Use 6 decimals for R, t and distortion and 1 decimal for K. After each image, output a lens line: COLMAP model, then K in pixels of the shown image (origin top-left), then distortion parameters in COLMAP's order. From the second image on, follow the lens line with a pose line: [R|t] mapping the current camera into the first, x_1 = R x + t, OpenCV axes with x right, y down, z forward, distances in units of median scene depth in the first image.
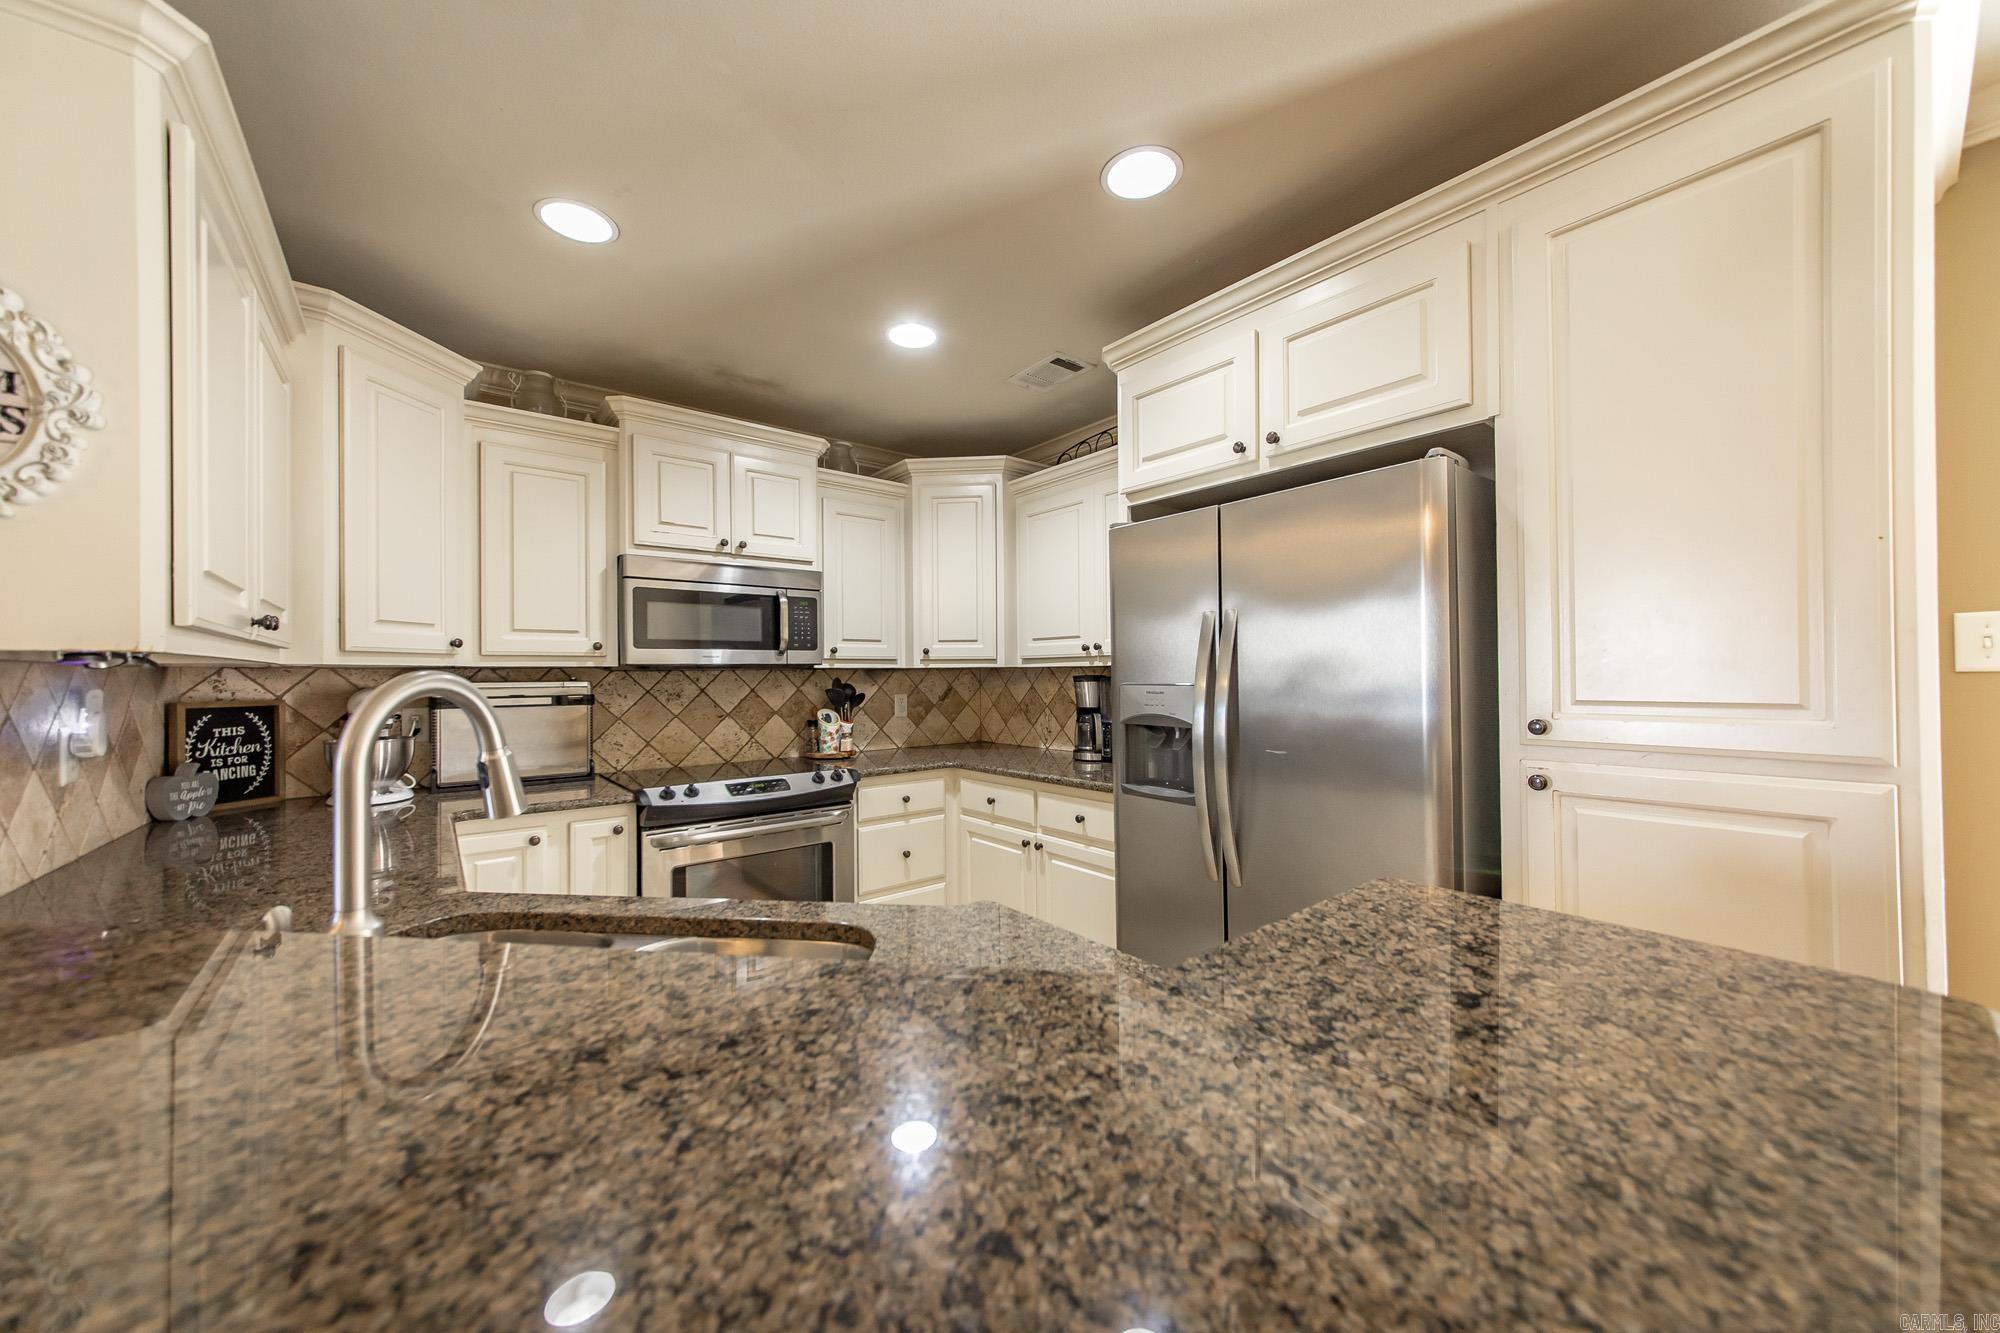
lens RADIAL K [[716.0, 0, 1011.3], [0, 716.0, 671.1], [0, 0, 1]] dist [-0.000605, 0.000053]
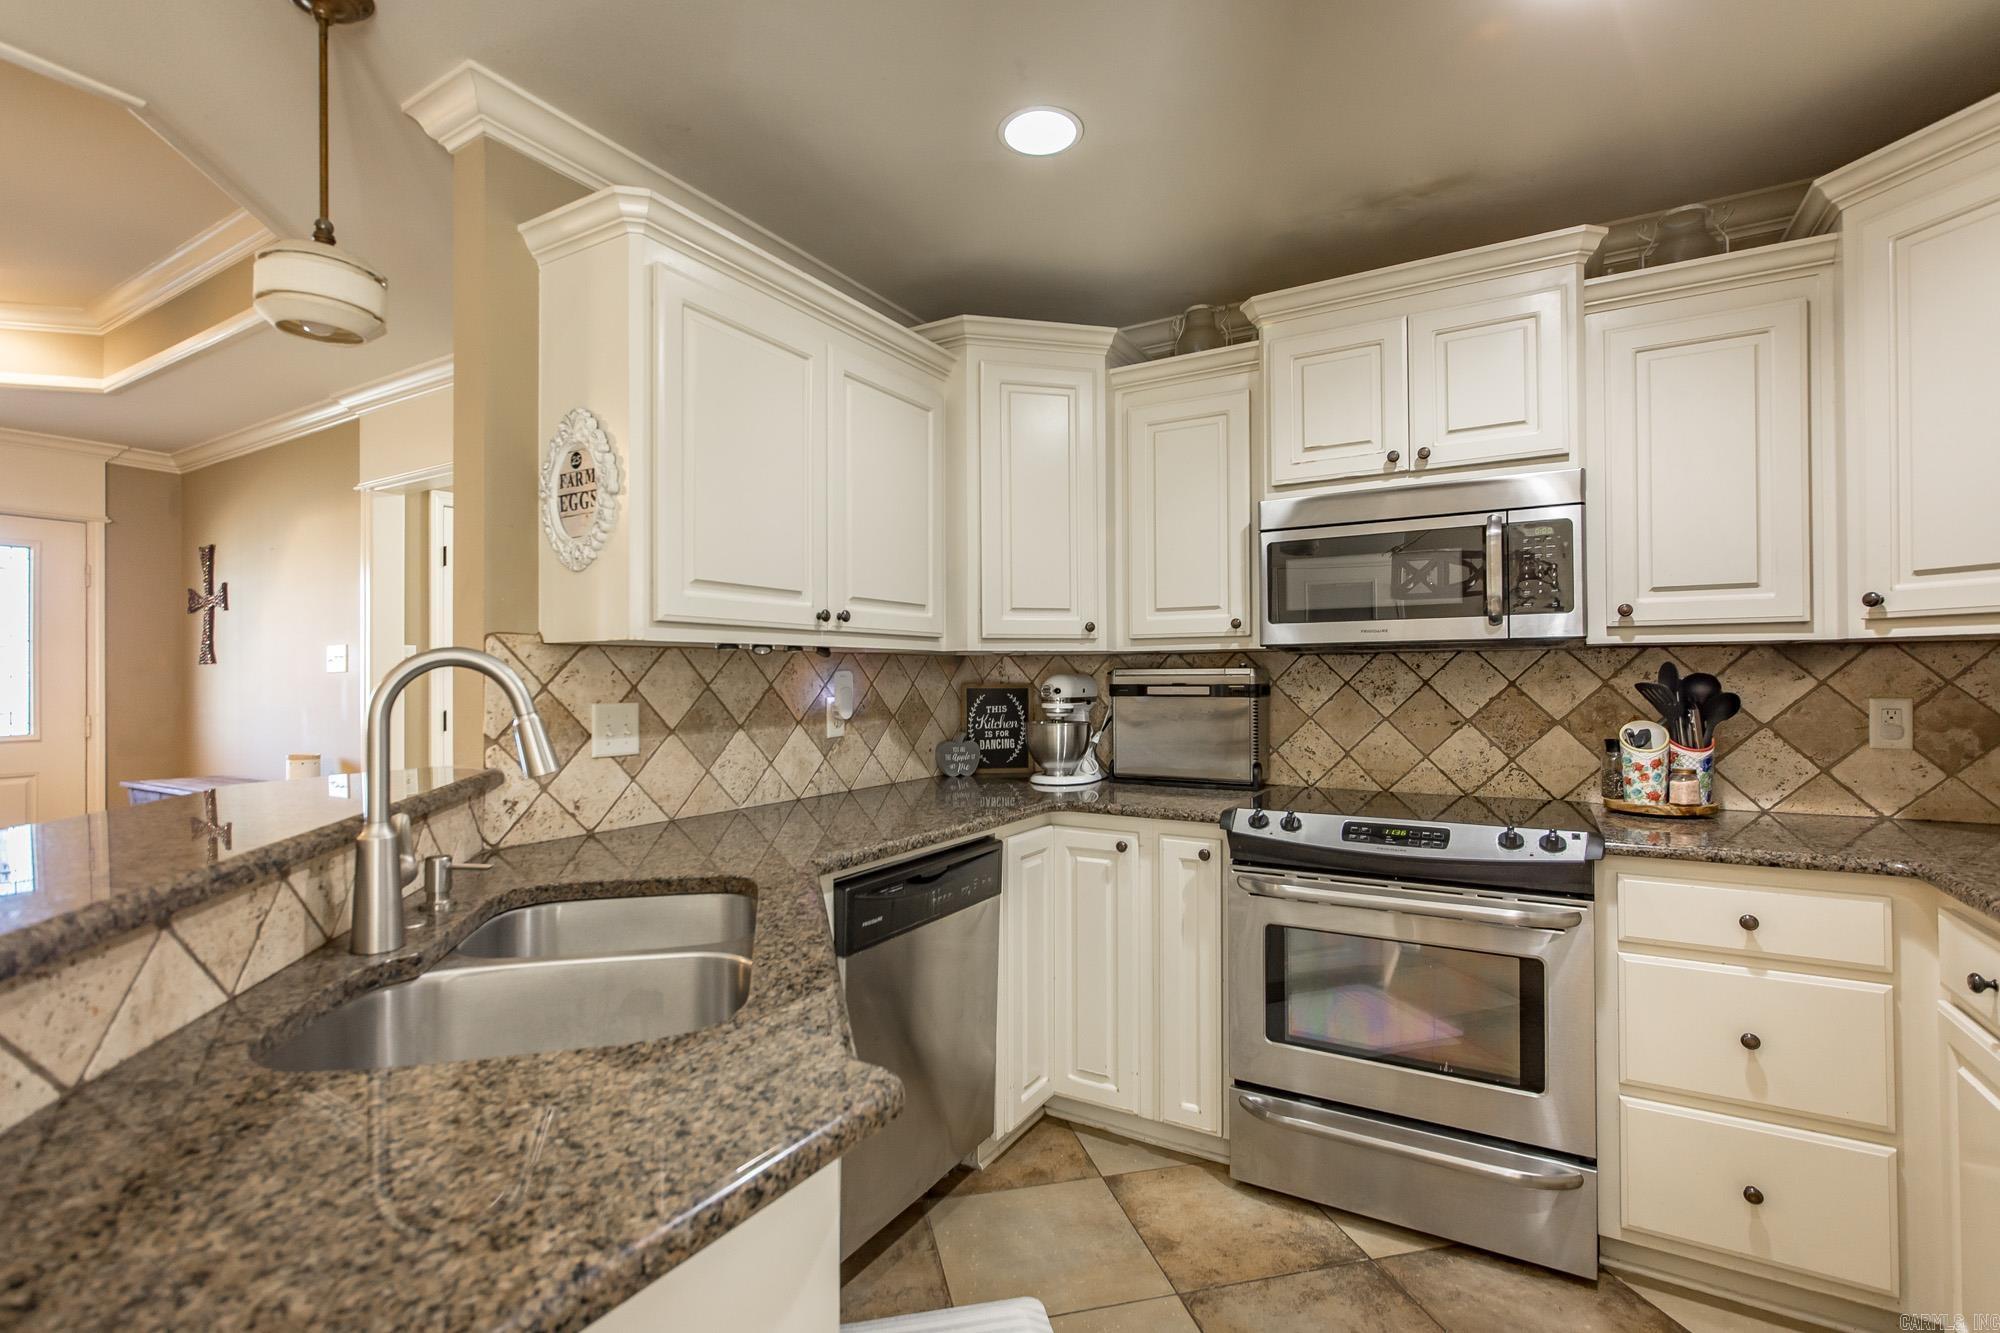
lens RADIAL K [[914.8, 0, 985.9], [0, 914.8, 672.3], [0, 0, 1]] dist [-0.003076, -0.000197]
pose [[0.327815, 0.002072, -0.944740, 0.281011], [0.006662, 0.999968, 0.004505, 0.012557], [0.944718, -0.007771, 0.327791, 0.385052]]
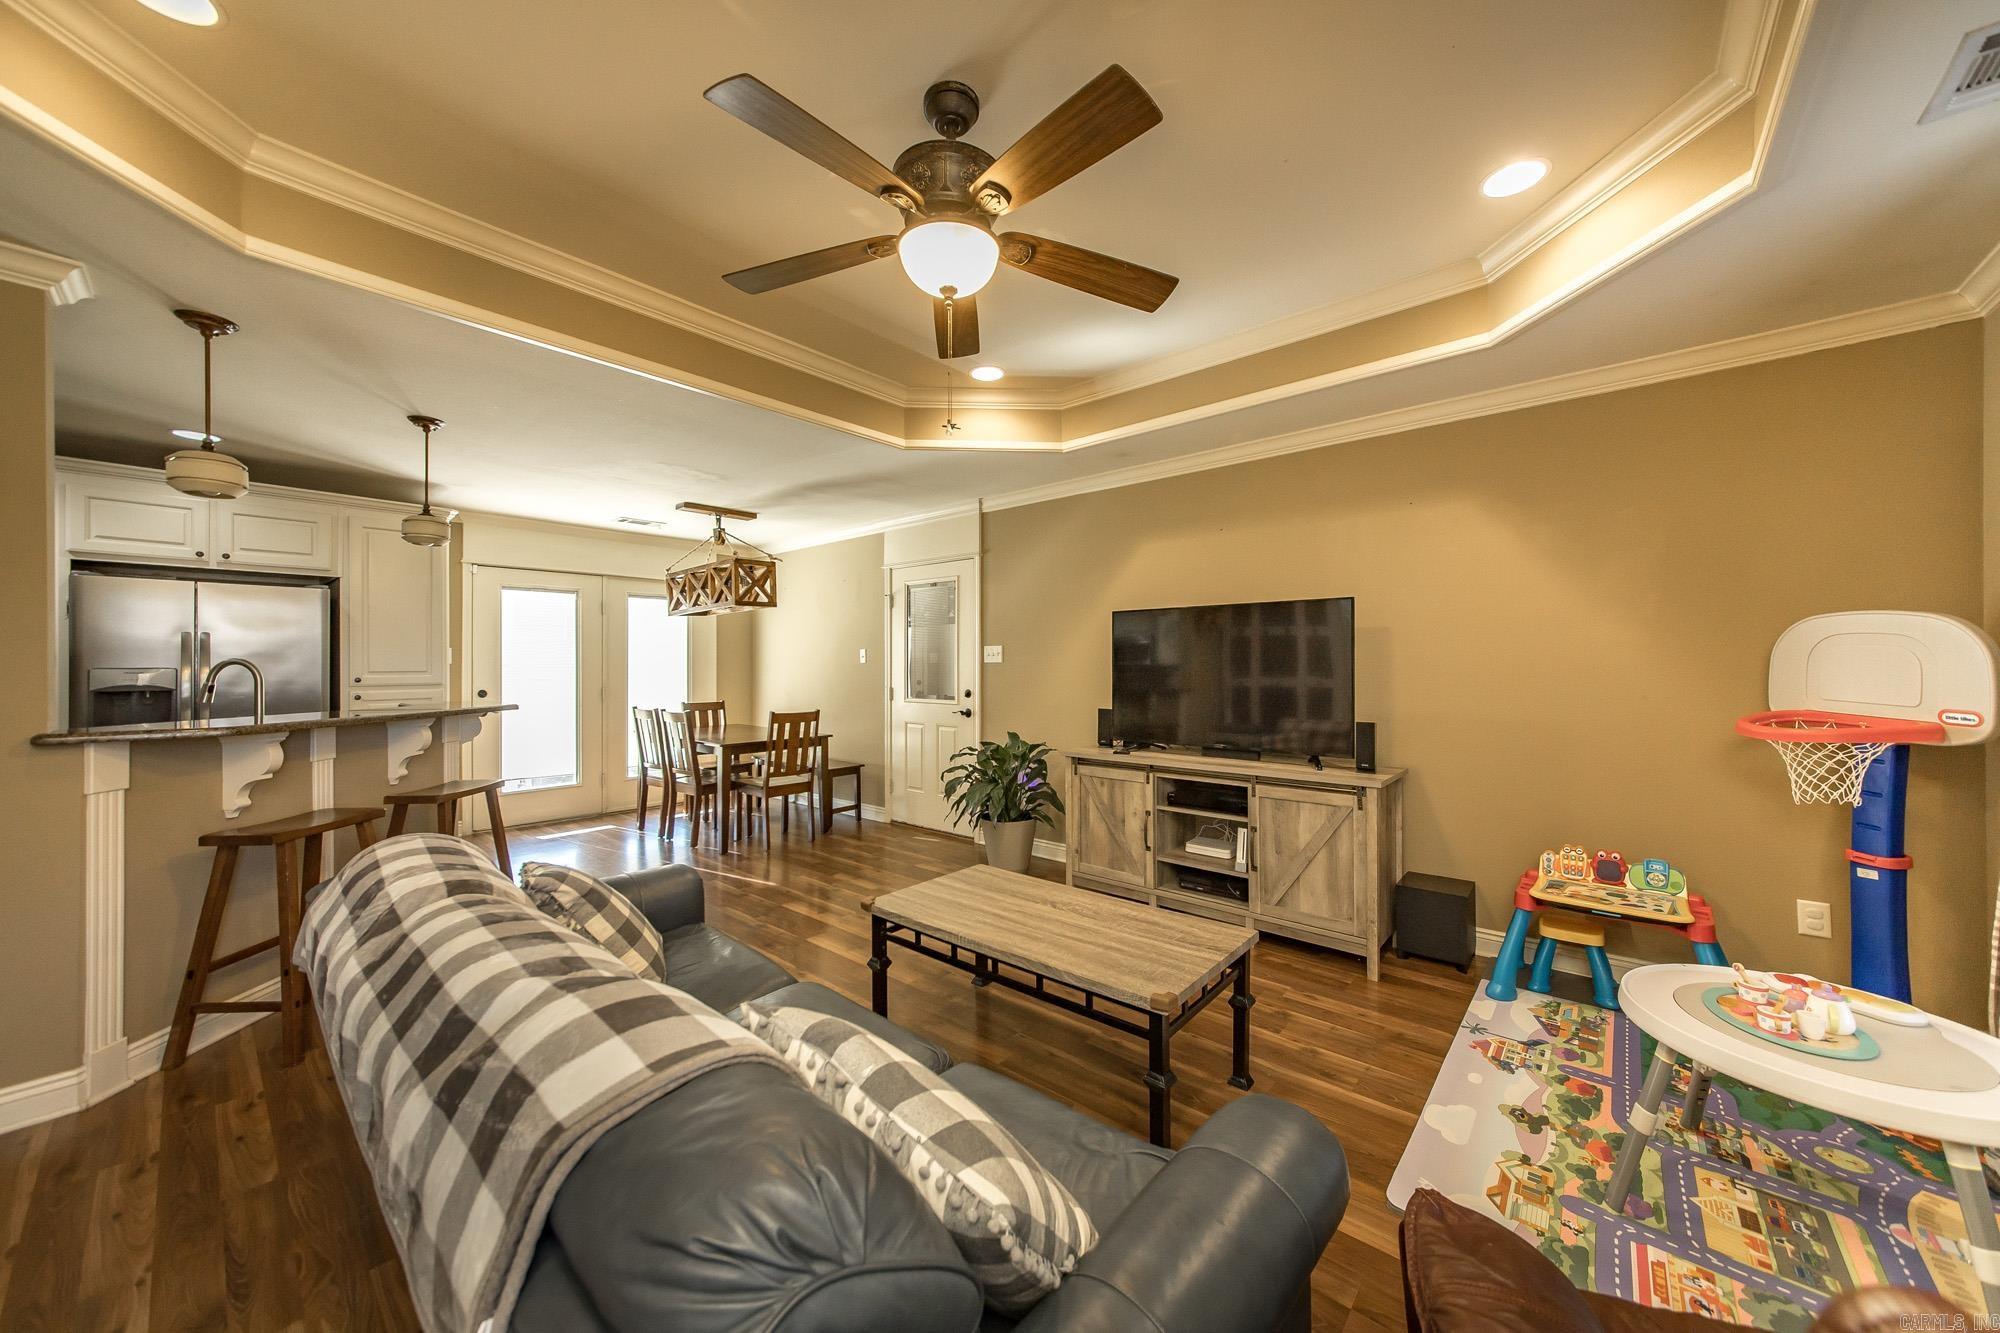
lens RADIAL K [[709.4, 0, 1001.7], [0, 709.4, 660.5], [0, 0, 1]] dist [0.000113, 0.000185]
pose [[-0.164765, 0.013474, 0.986241, -1.426374], [0.000525, 0.999908, -0.013573, 0.017570], [-0.986333, -0.001719, -0.164757, -0.653785]]
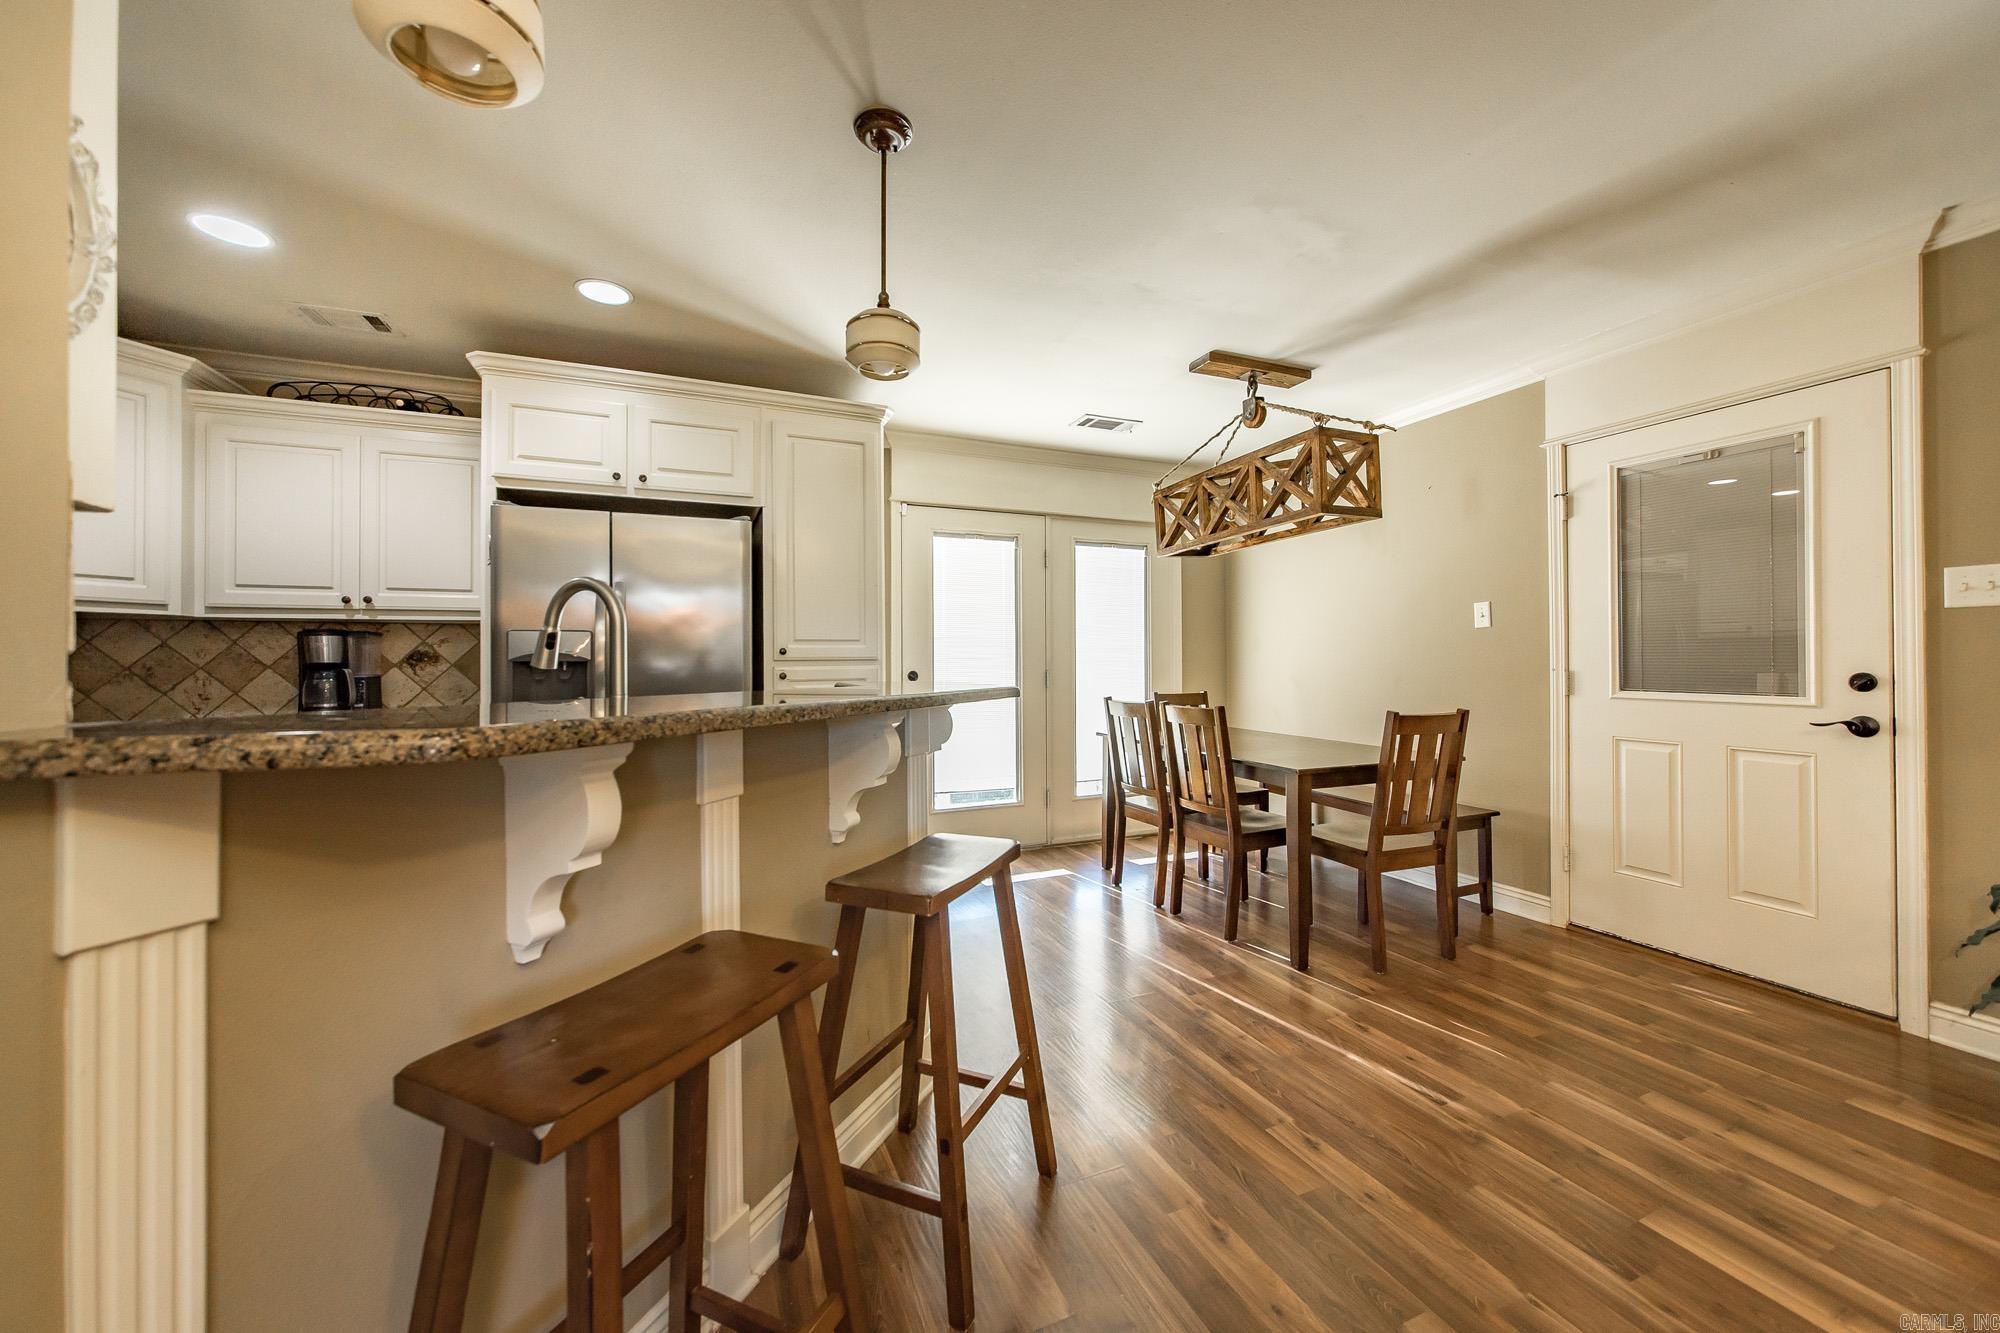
lens RADIAL K [[732.5, 0, 993.9], [0, 732.5, 657.2], [0, 0, 1]] dist [-0.012085, -0.000007]
pose [[0.287992, 0.011817, 0.957560, -0.634481], [-0.000259, 0.999925, -0.012262, 0.062062], [-0.957633, 0.003283, 0.287973, -0.147196]]
